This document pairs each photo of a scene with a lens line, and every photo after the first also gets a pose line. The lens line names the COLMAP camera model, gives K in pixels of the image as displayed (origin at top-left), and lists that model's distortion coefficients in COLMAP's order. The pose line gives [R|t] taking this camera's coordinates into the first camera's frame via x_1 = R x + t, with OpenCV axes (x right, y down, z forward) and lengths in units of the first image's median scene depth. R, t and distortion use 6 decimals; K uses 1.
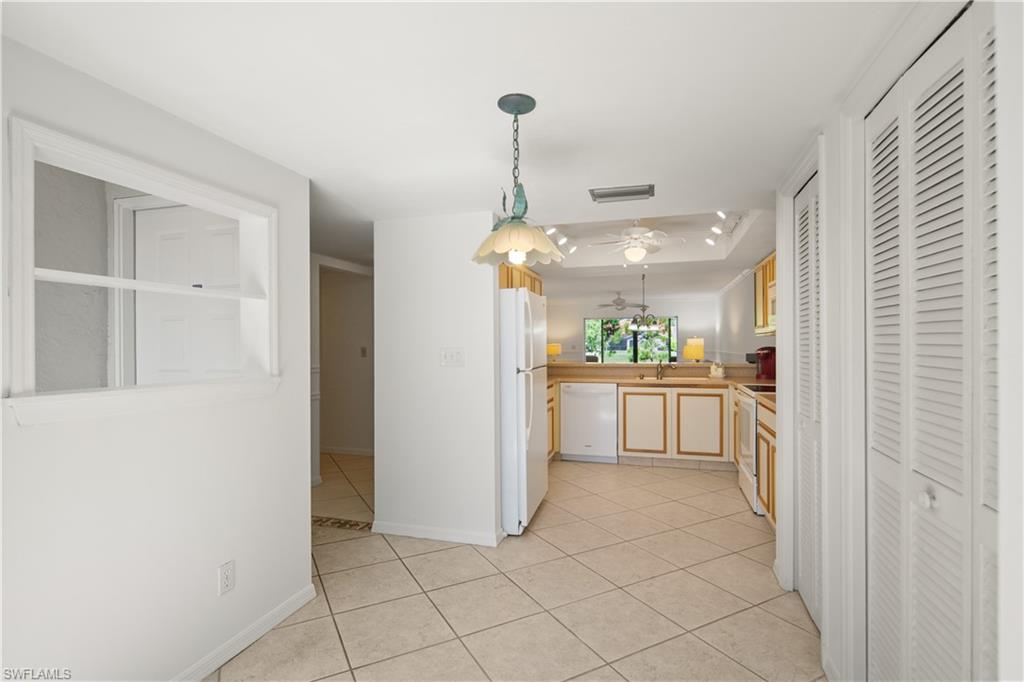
lens RADIAL K [[510.1, 0, 507.7], [0, 510.1, 346.8], [0, 0, 1]] dist [0.000982, -0.001062]
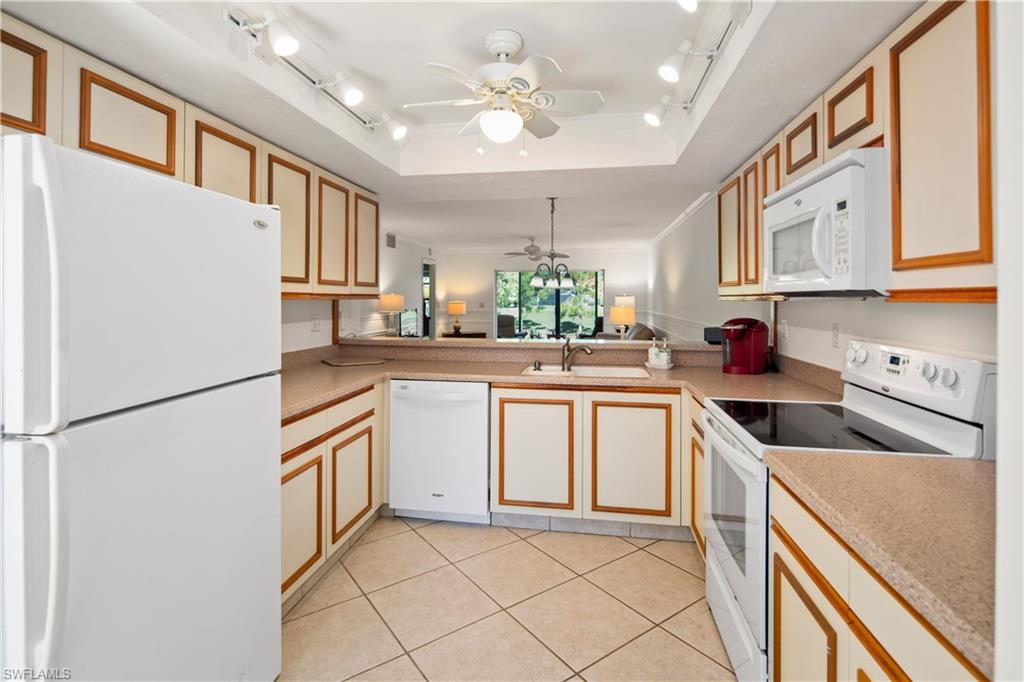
lens RADIAL K [[510.1, 0, 517.5], [0, 510.1, 290.7], [0, 0, 1]] dist [0.000982, -0.001062]
pose [[0.989522, 0.010453, 0.144006, 0.164232], [-0.007715, 0.999779, -0.019561, -0.017792], [-0.144179, 0.018245, 0.989383, 0.443146]]
